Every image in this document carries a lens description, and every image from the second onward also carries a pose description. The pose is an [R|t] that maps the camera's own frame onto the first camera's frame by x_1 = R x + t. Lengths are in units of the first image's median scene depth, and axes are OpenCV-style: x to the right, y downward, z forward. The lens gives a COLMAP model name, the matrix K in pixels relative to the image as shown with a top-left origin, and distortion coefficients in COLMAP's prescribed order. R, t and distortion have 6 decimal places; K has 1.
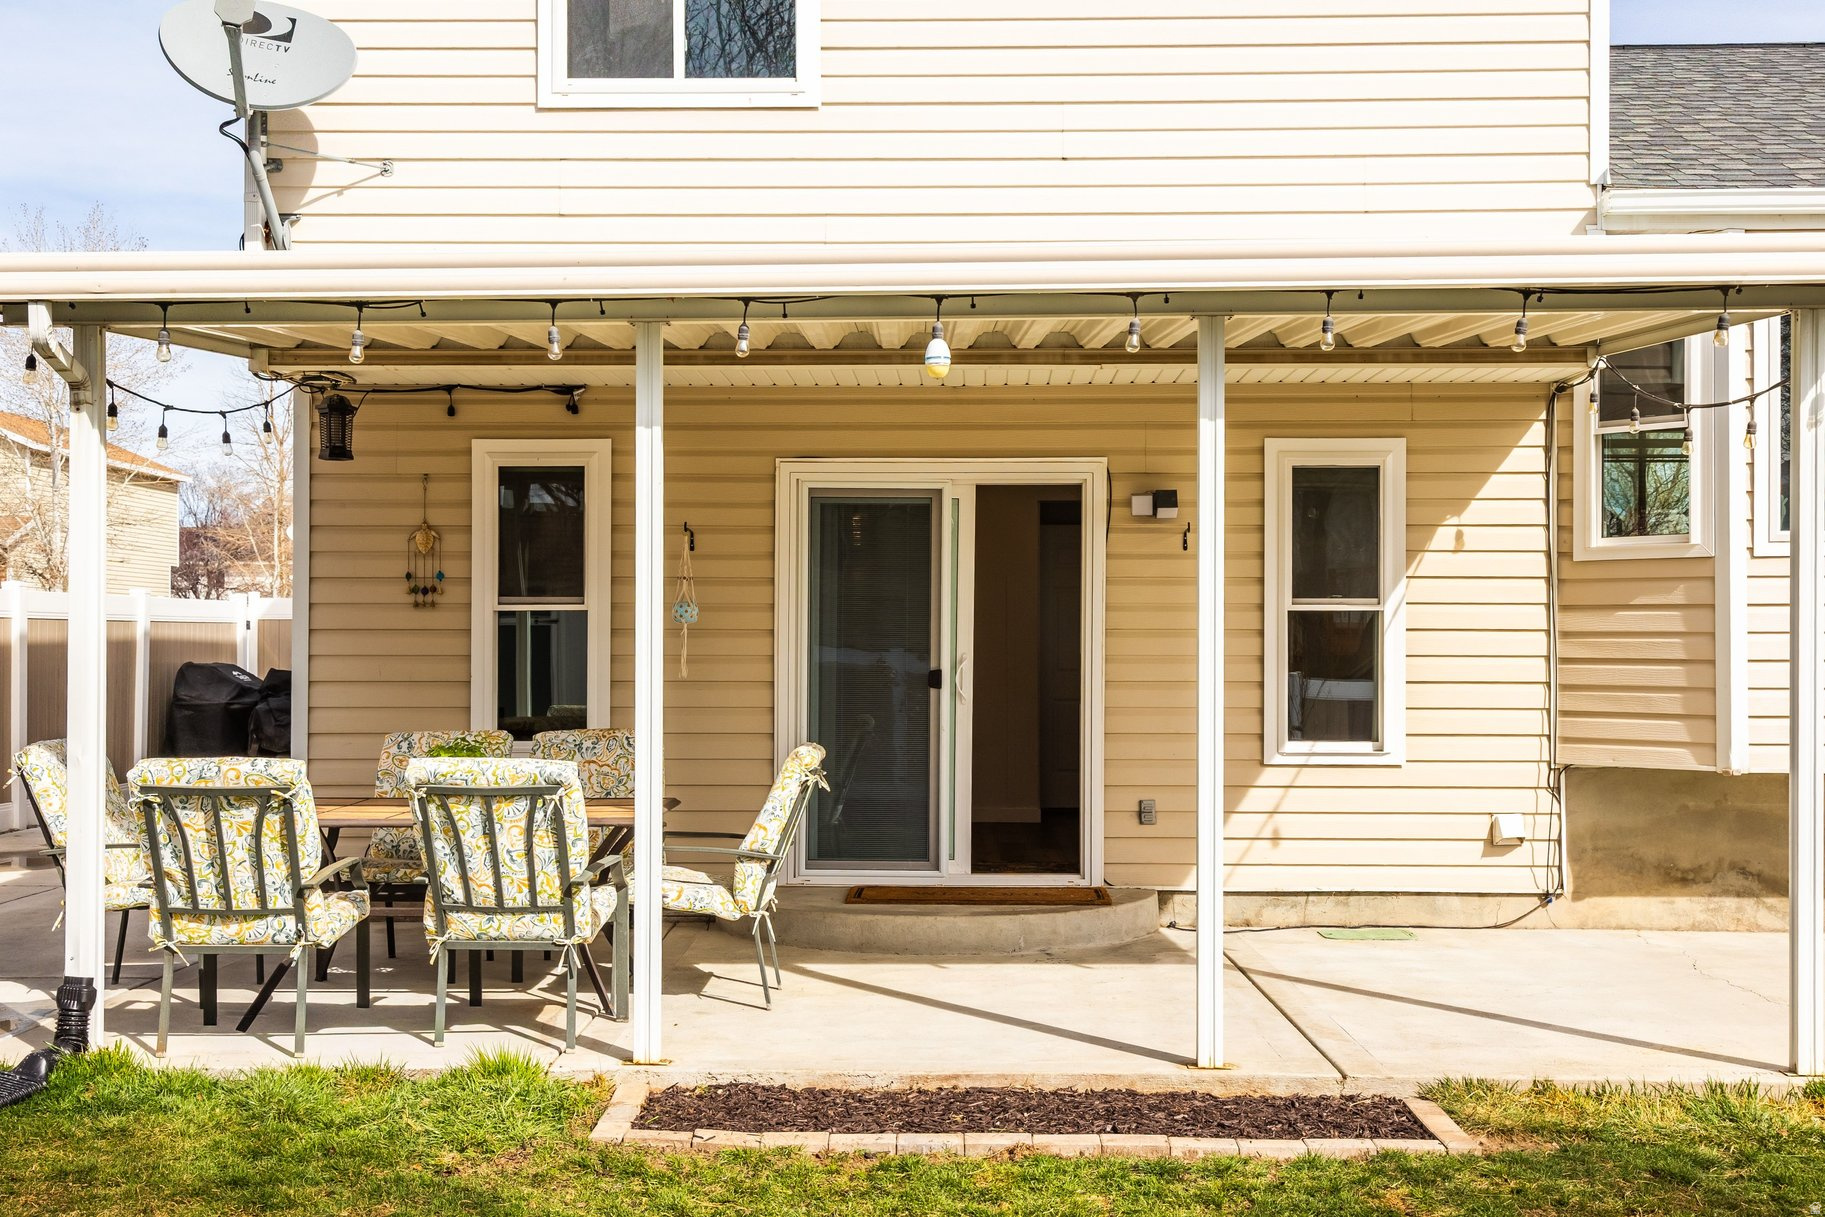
lens RADIAL K [[2171.8, 0, 920.8], [0, 2171.8, 639.0], [0, 0, 1]] dist [0.035681, 0.000000]
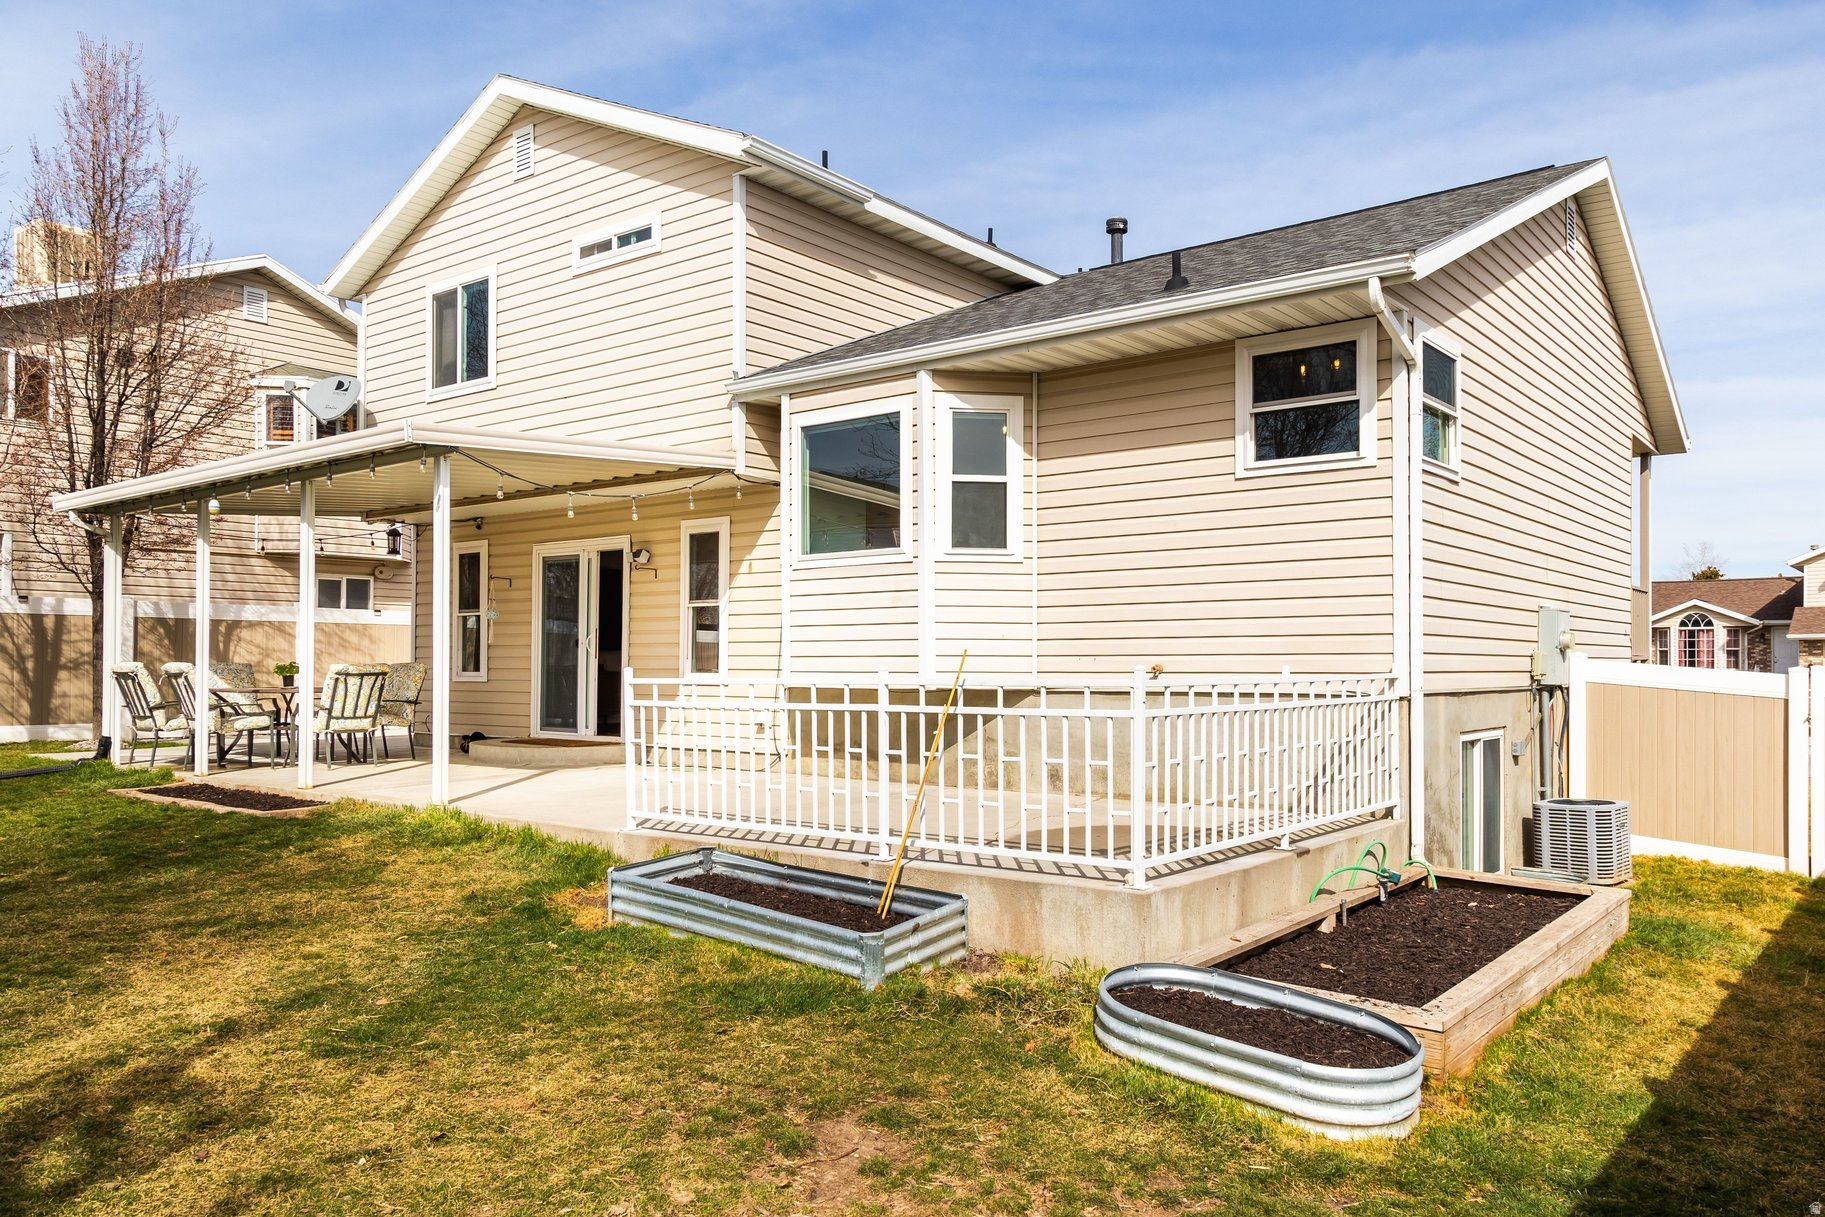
lens RADIAL K [[1333.0, 0, 931.9], [0, 1333.0, 654.6], [0, 0, 1]] dist [0.021207, -0.014009]
pose [[0.796695, -0.005760, -0.604354, 1.093466], [-0.000646, 0.999946, -0.010383, 0.043531], [0.604381, 0.008663, 0.796648, 0.165102]]
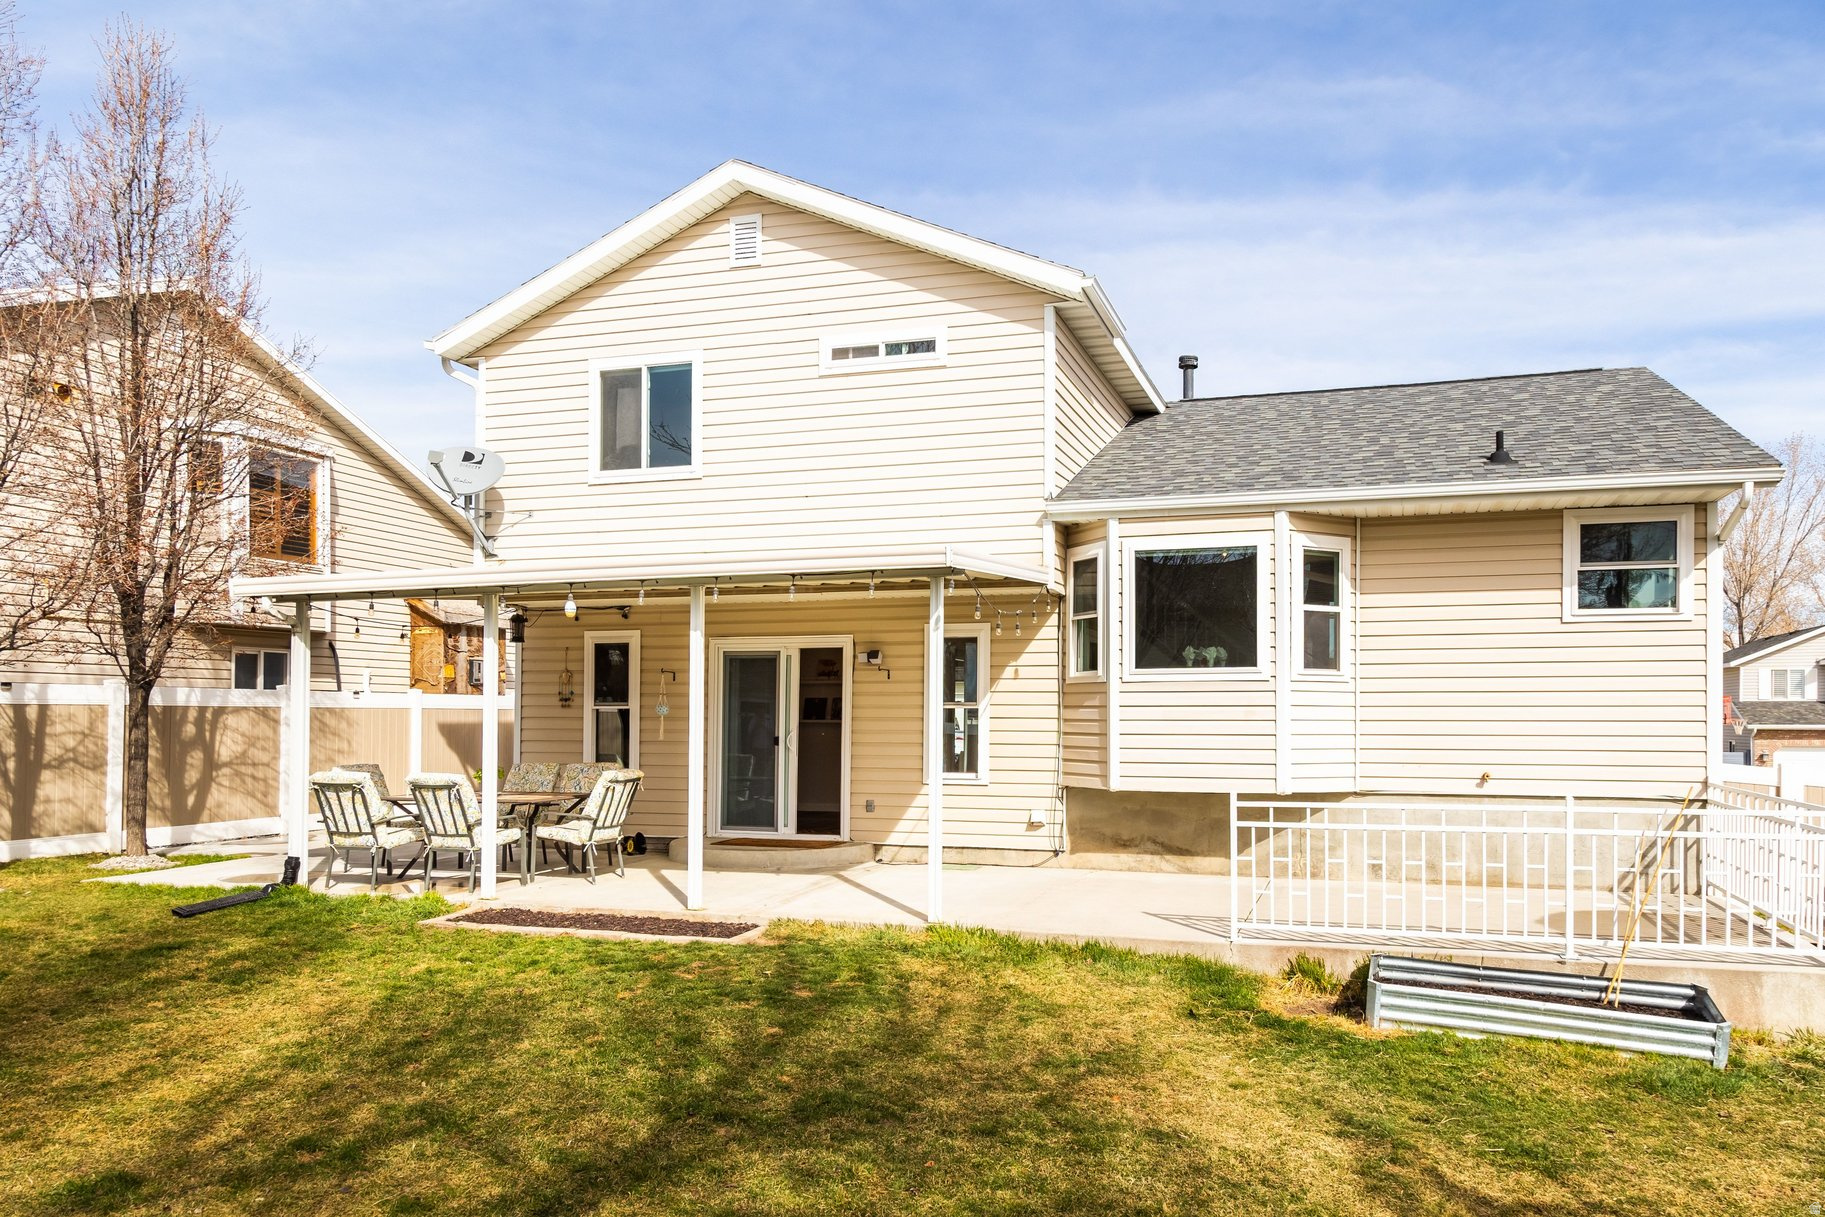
lens RADIAL K [[1333.0, 0, 955.6], [0, 1333.0, 700.0], [0, 0, 1]] dist [0.021207, -0.014009]
pose [[0.960084, -0.002786, -0.279697, 0.542748], [0.000184, 0.999956, -0.009328, -0.009355], [0.279711, 0.008904, 0.960043, -0.198391]]
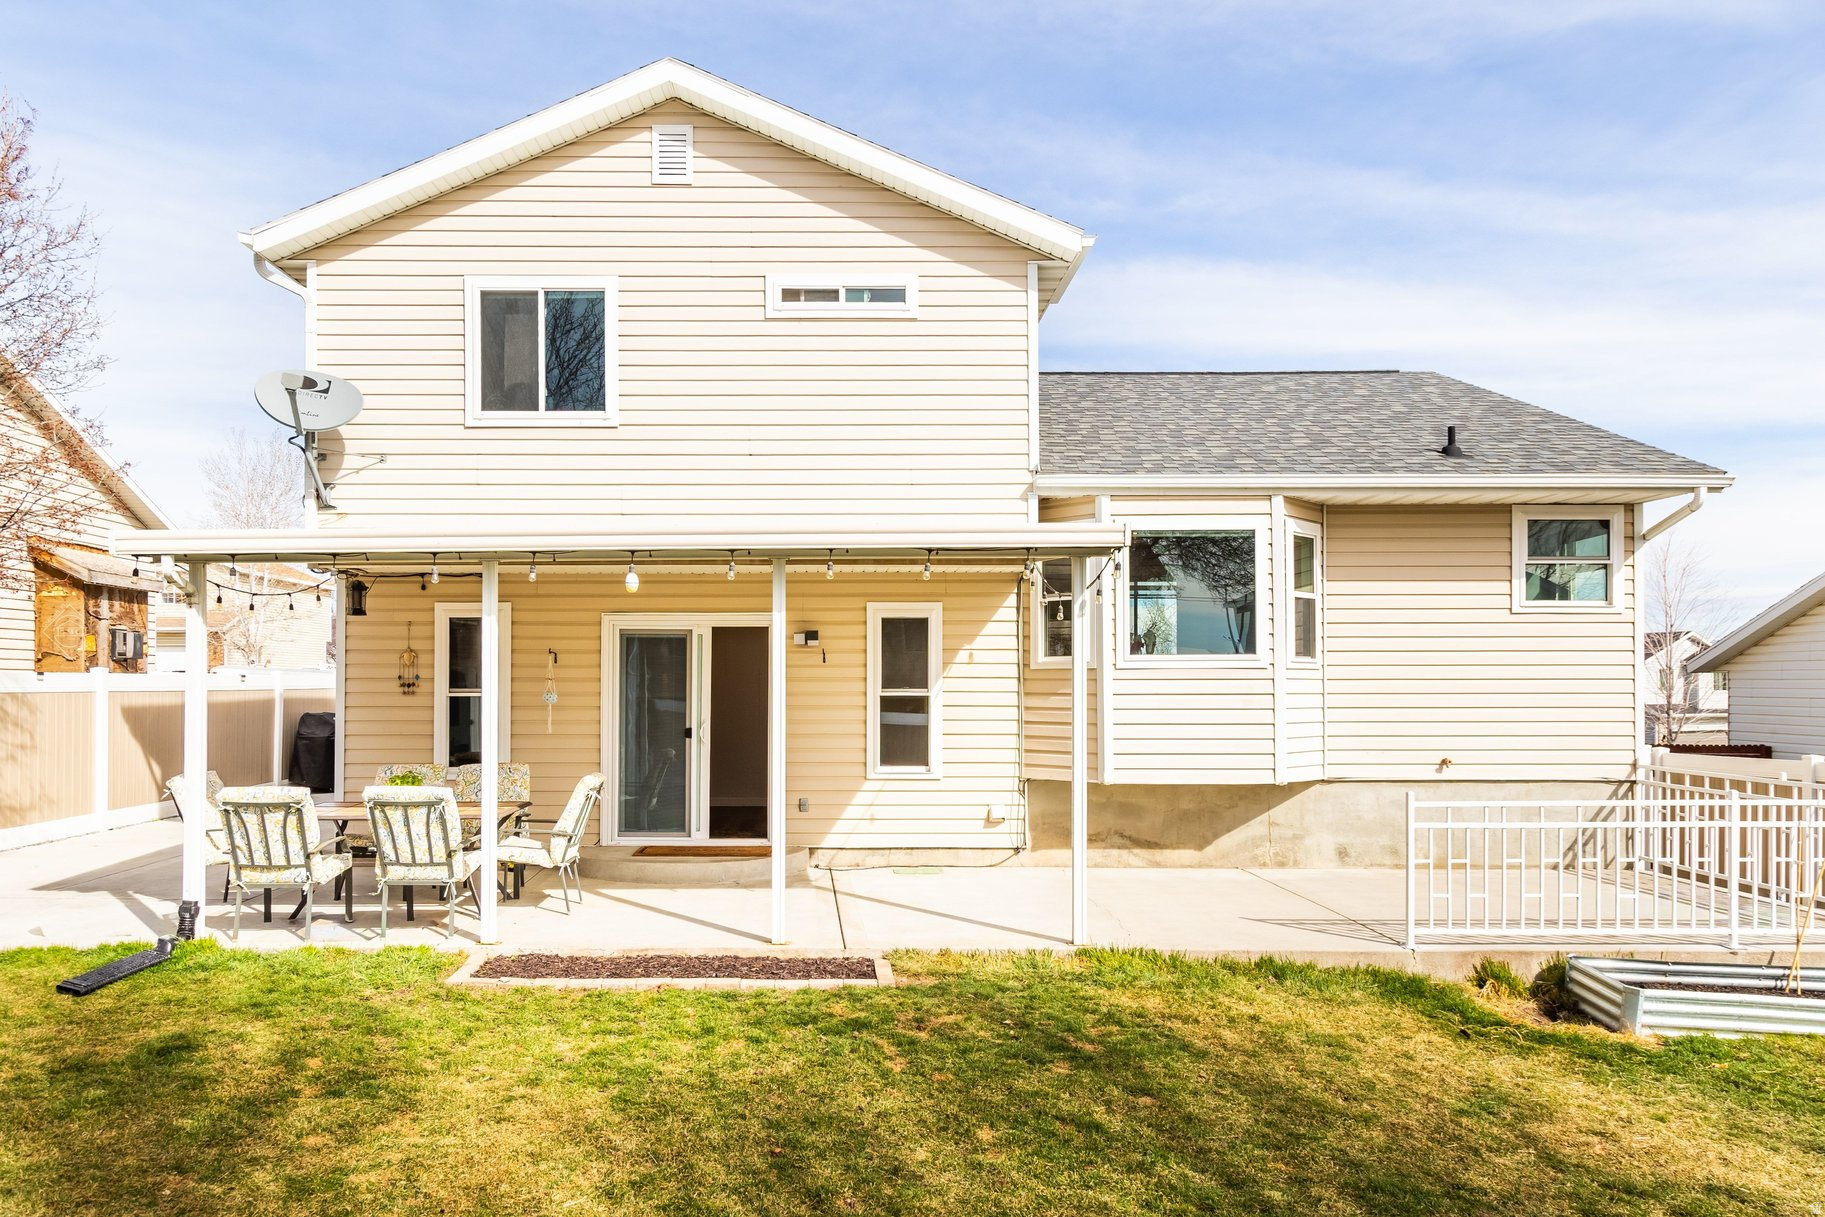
lens RADIAL K [[1333.0, 0, 839.3], [0, 1333.0, 670.0], [0, 0, 1]] dist [0.021207, -0.014009]
pose [[0.999652, -0.000760, 0.026368, 0.106159], [0.000939, 0.999977, -0.006766, -0.027460], [-0.026362, 0.006789, 0.999629, -0.135059]]
